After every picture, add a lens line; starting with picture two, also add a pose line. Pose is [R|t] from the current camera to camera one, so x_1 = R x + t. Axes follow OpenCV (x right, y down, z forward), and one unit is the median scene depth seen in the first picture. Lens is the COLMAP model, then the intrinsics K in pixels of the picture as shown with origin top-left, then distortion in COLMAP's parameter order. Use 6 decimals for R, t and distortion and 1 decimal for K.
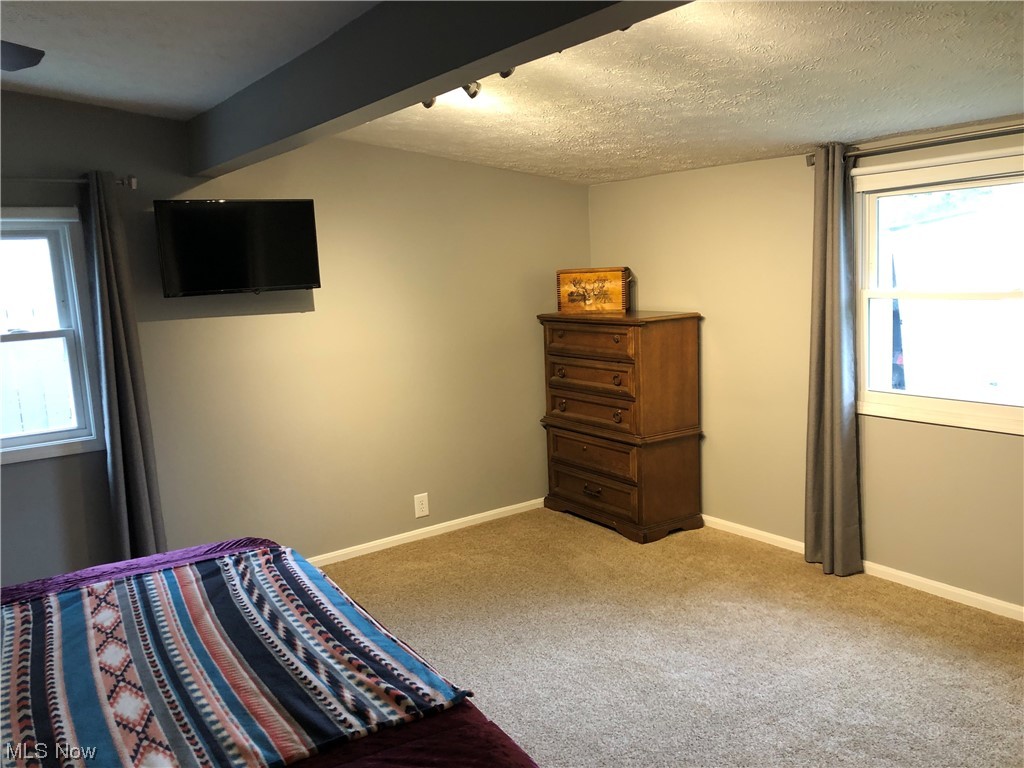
lens RADIAL K [[836.3, 0, 513.3], [0, 836.3, 382.6], [0, 0, 1]] dist [0.046208, -0.053552]
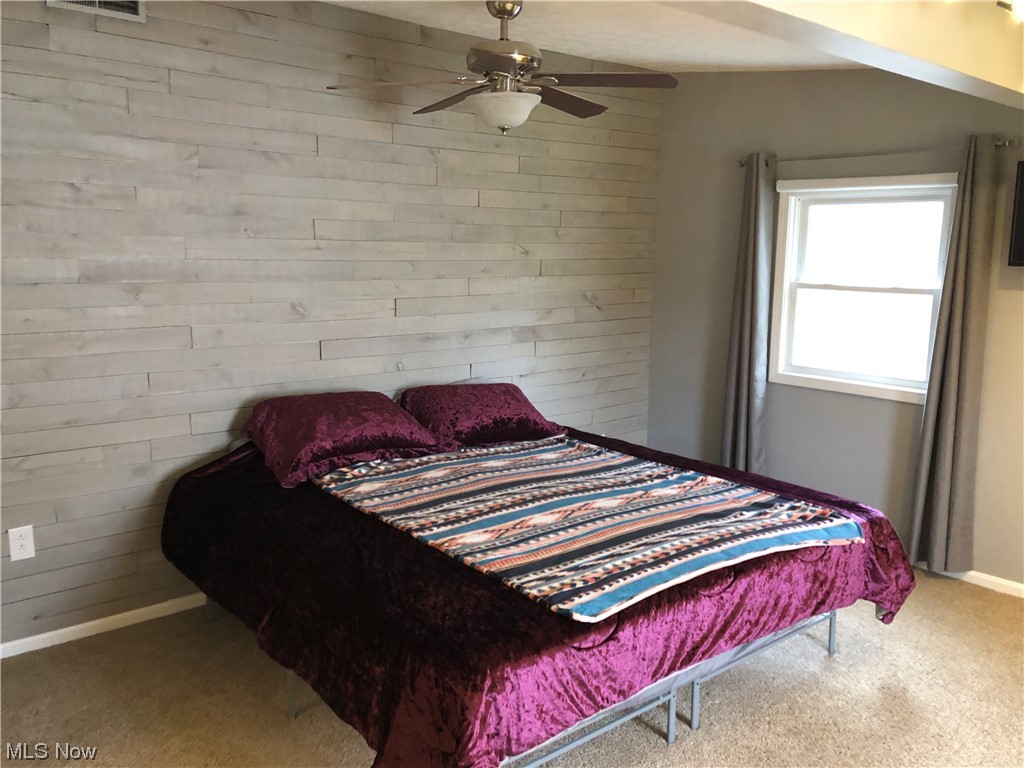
lens RADIAL K [[836.3, 0, 527.9], [0, 836.3, 382.7], [0, 0, 1]] dist [0.046208, -0.053552]
pose [[0.114372, 0.208484, -0.971315, 0.644225], [-0.160757, 0.968729, 0.189000, -0.091252], [0.980345, 0.134530, 0.144311, 0.488096]]
